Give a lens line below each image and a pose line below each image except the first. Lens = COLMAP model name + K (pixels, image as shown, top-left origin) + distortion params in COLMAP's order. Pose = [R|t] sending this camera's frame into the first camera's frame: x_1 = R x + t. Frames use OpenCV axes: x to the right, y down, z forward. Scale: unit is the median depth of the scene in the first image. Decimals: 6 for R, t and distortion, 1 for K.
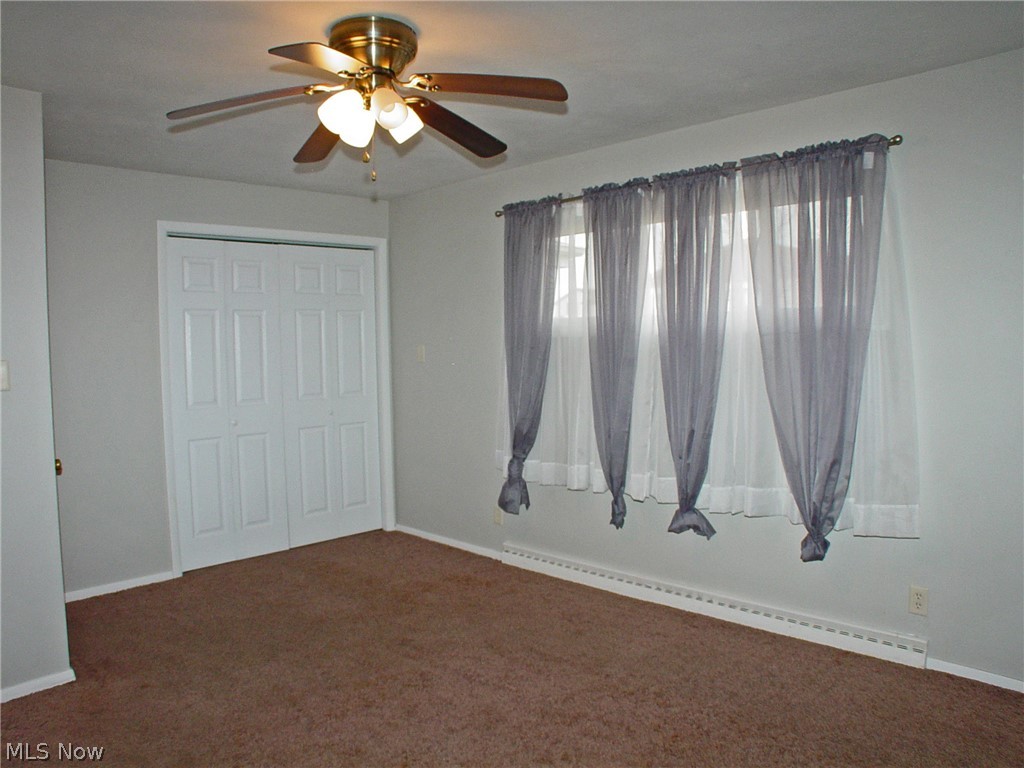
lens RADIAL K [[741.3, 0, 512.7], [0, 741.3, 372.7], [0, 0, 1]] dist [-0.185542, 0.121236]
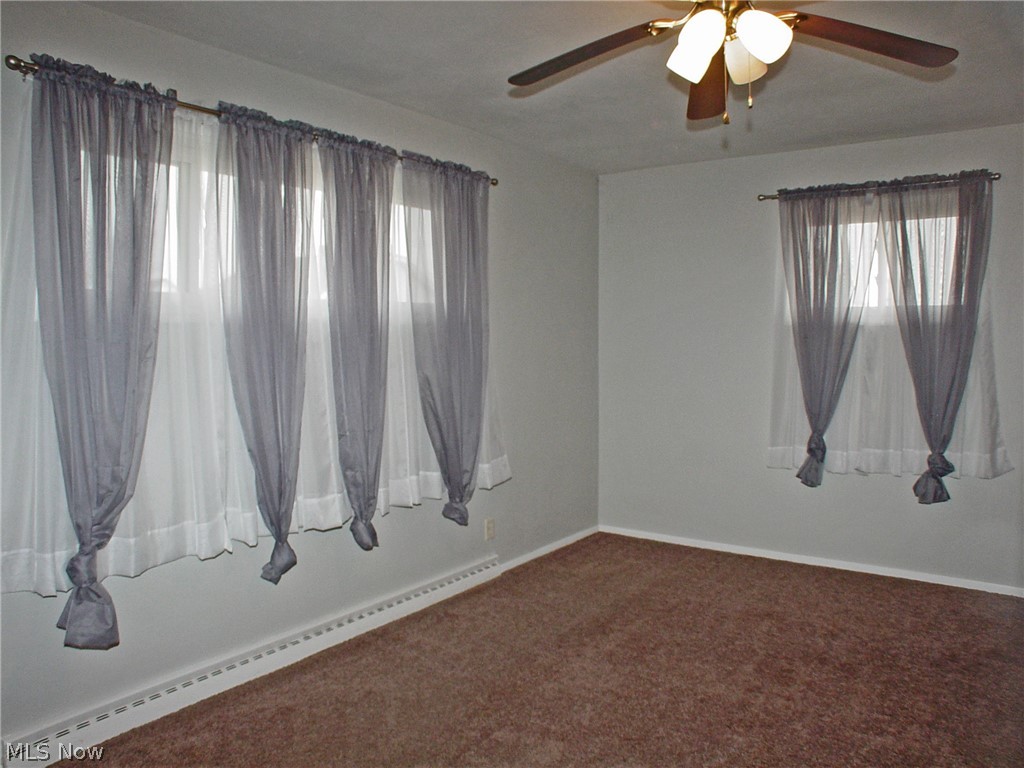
lens RADIAL K [[741.3, 0, 512.7], [0, 741.3, 372.7], [0, 0, 1]] dist [-0.185542, 0.121236]
pose [[-0.155100, -0.017176, 0.987749, -0.665699], [0.057805, 0.997978, 0.026431, -0.003352], [-0.986206, 0.061197, -0.153793, 0.952099]]
